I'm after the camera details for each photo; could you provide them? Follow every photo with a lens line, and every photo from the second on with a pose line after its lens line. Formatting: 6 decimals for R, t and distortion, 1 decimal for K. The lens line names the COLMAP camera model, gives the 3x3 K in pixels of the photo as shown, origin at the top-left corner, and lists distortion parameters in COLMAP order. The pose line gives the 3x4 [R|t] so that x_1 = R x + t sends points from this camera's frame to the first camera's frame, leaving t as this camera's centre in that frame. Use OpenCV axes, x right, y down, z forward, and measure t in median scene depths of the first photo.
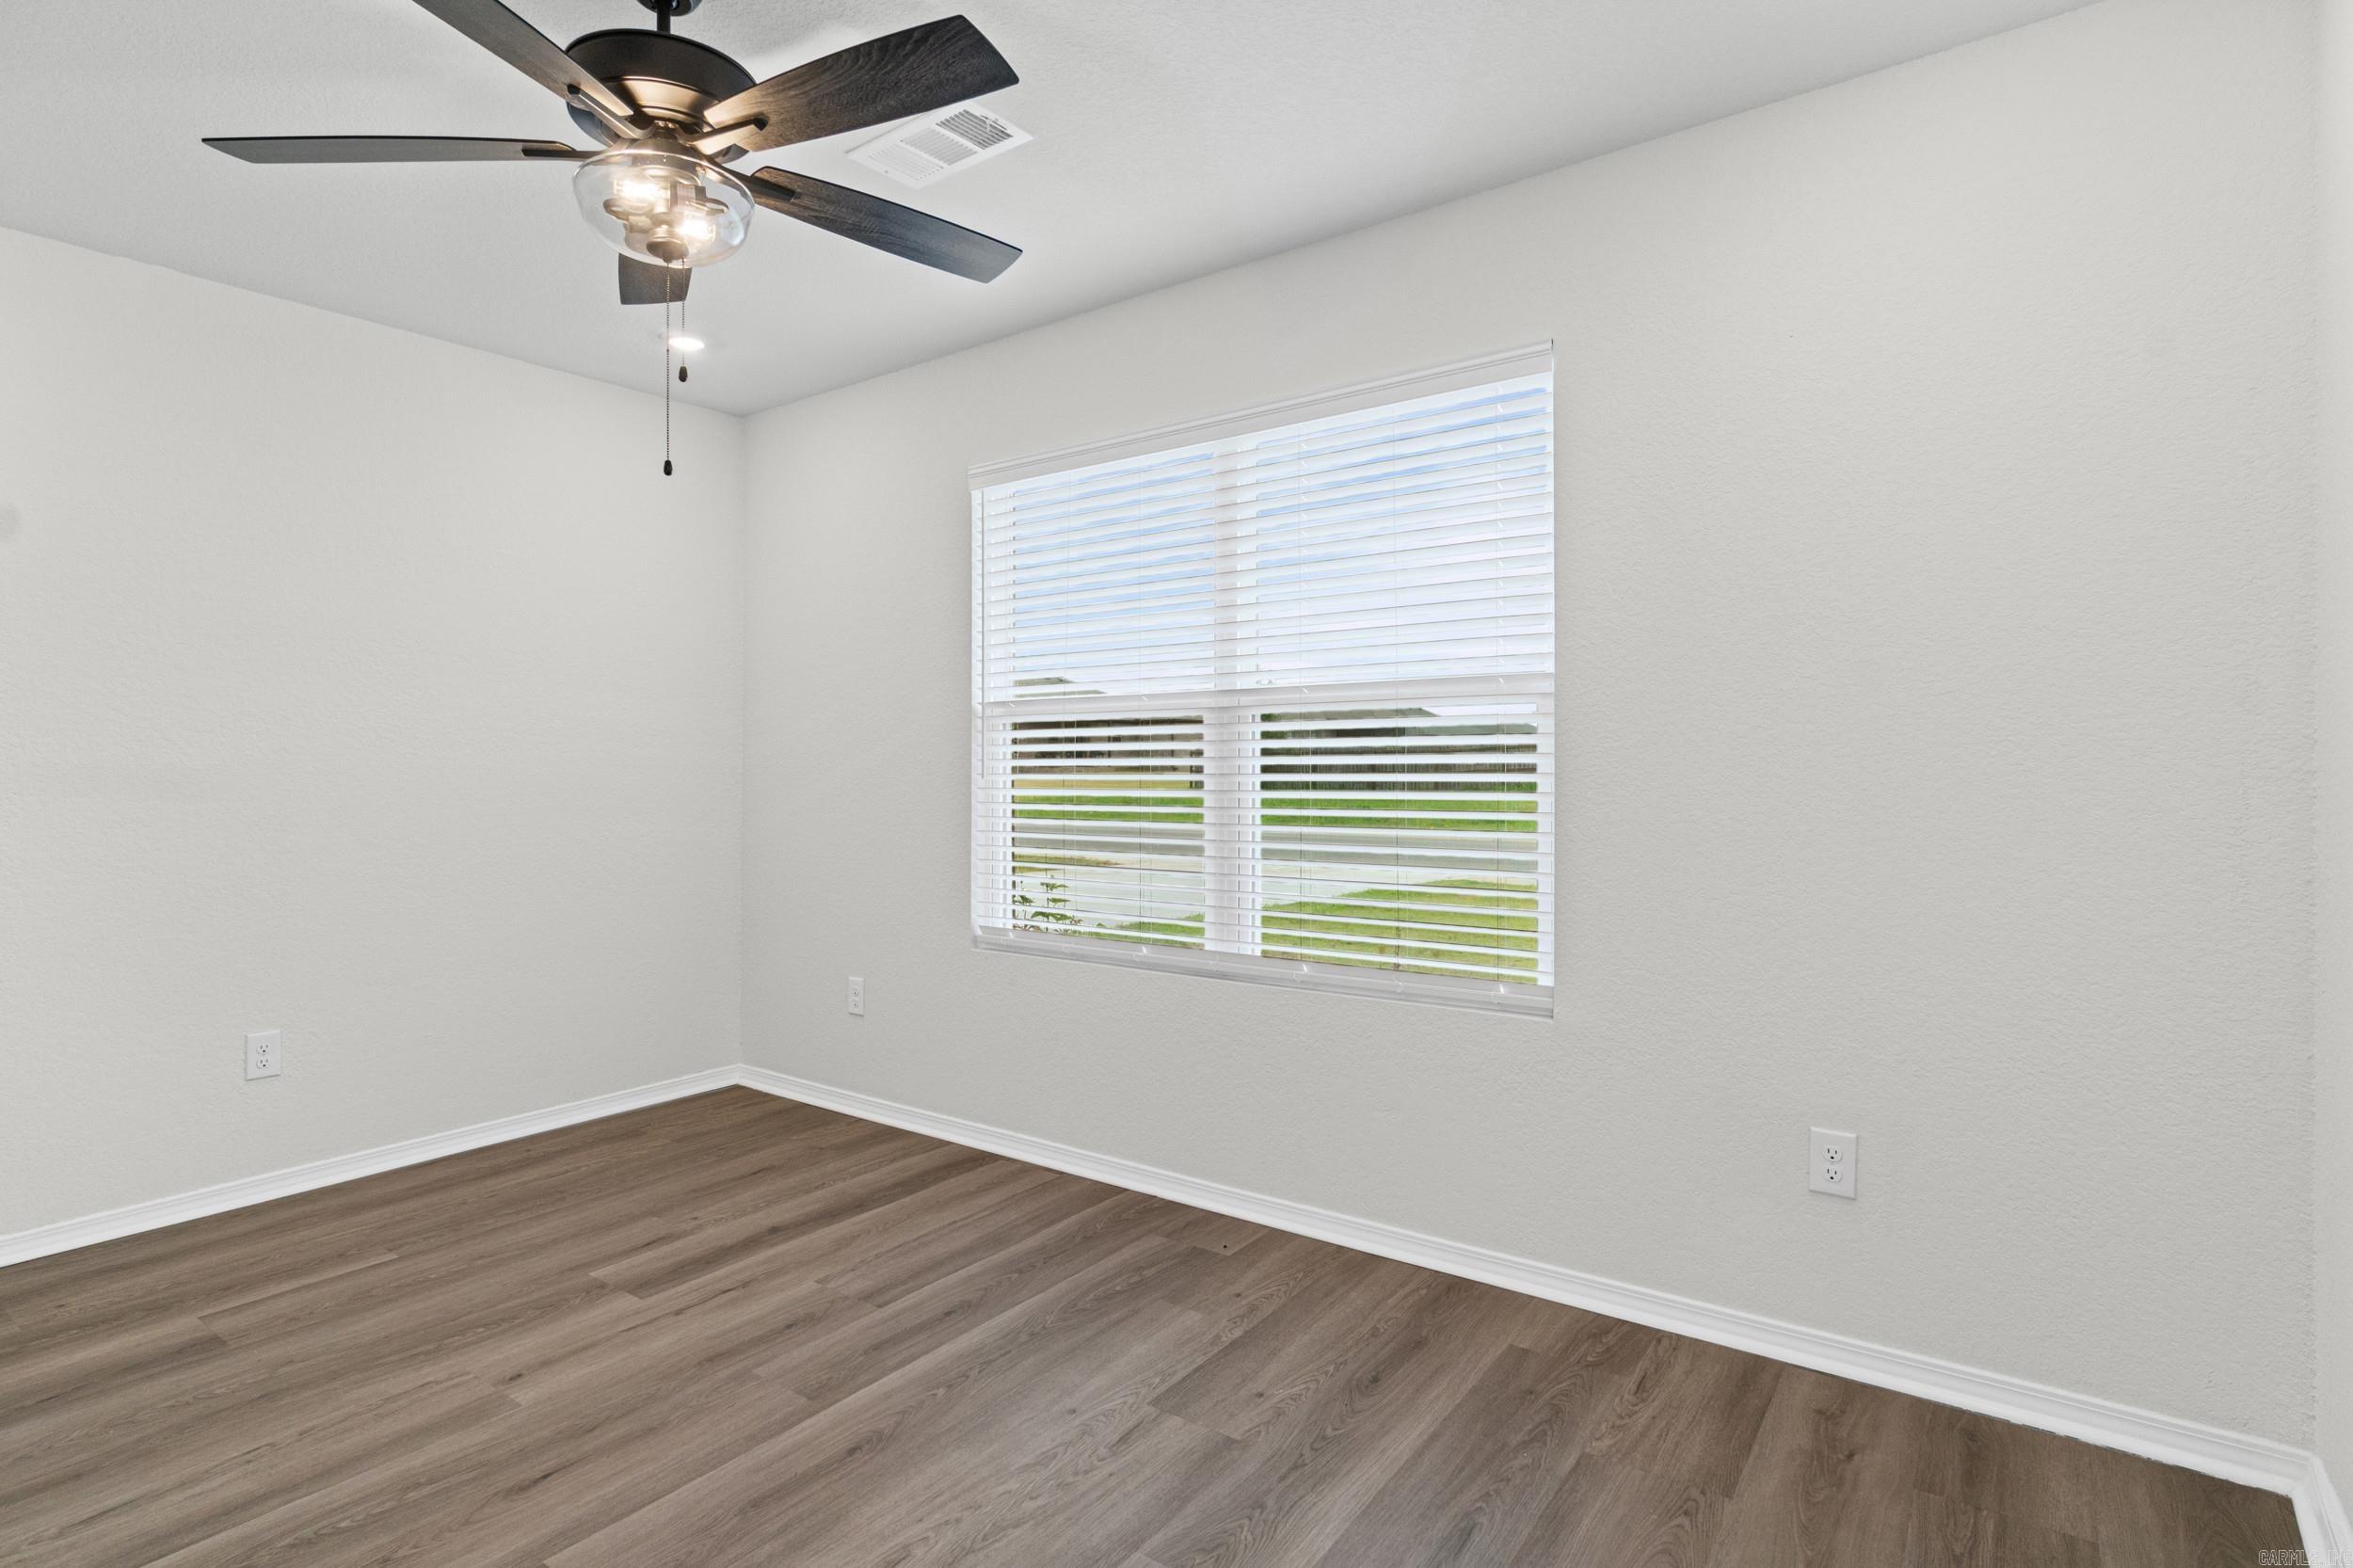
lens RADIAL K [[1192.4, 0, 1171.3], [0, 1192.4, 774.0], [0, 0, 1]] dist [-0.005087, 0.000388]
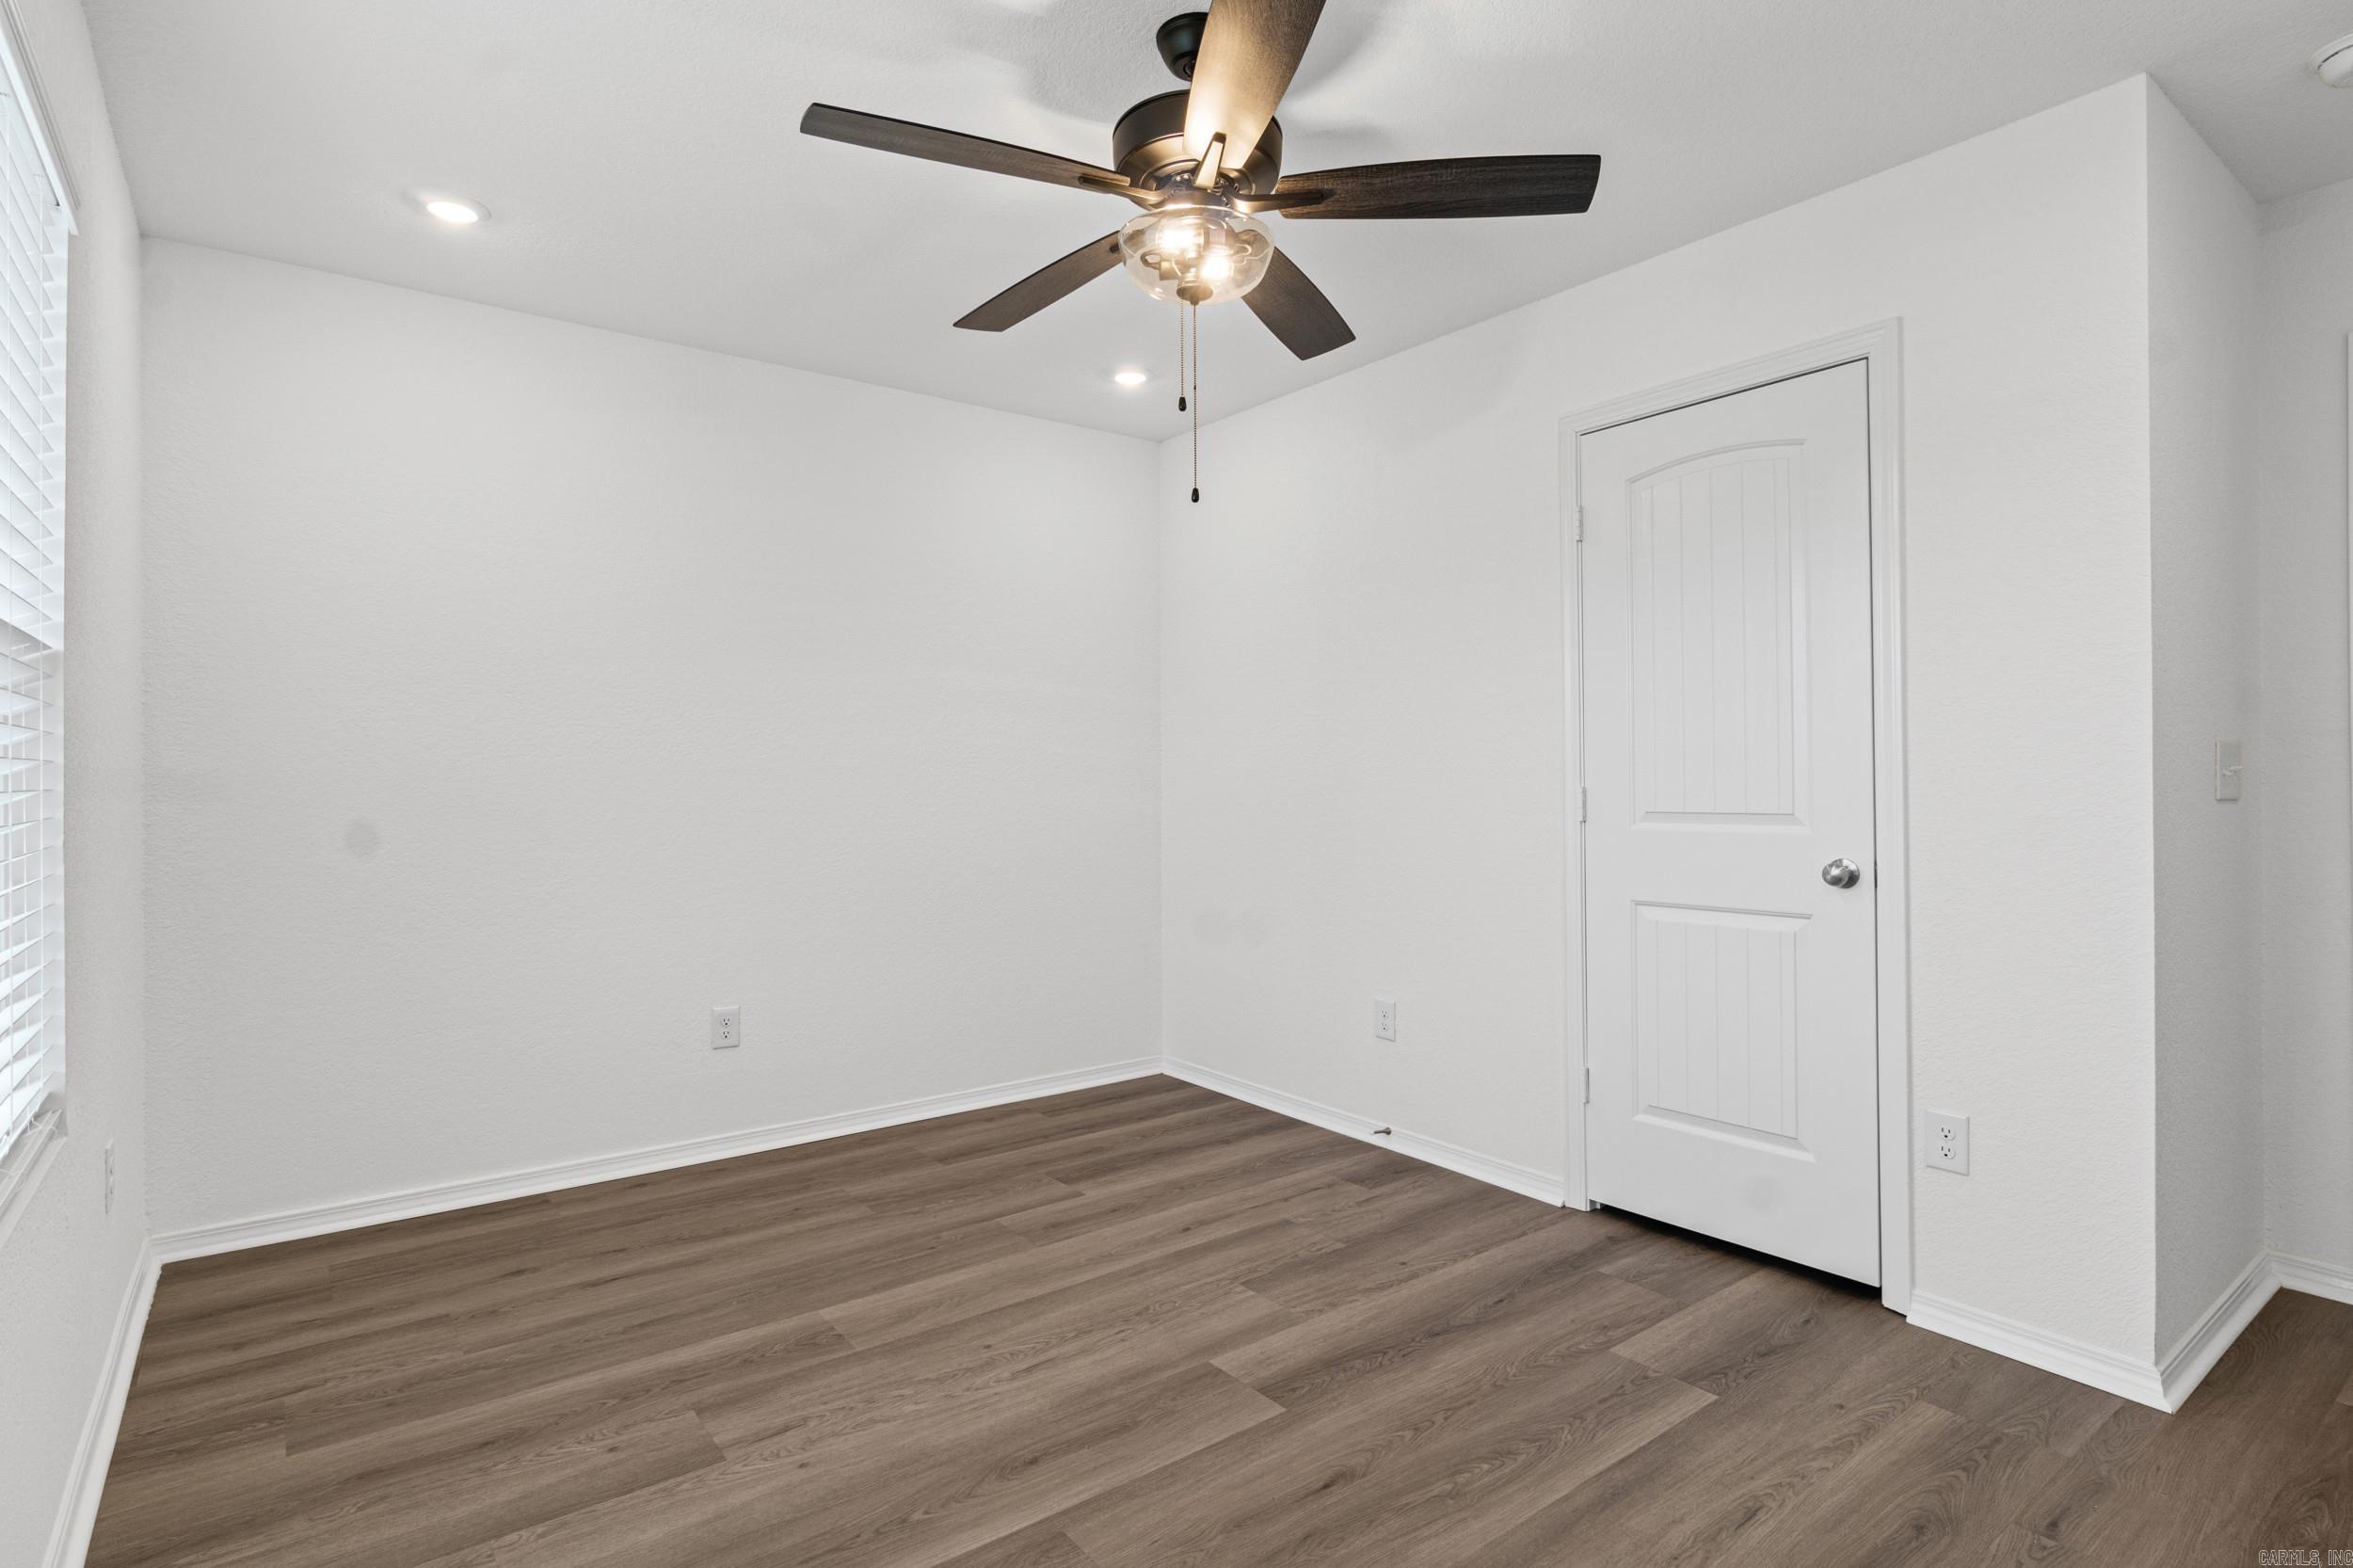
lens RADIAL K [[1192.4, 0, 1171.3], [0, 1192.4, 774.0], [0, 0, 1]] dist [-0.005087, 0.000388]
pose [[-0.958461, 0.010612, 0.285025, -0.666153], [0.011032, 0.999939, -0.000134, -0.001977], [-0.285009, 0.003016, -0.958520, 1.912972]]
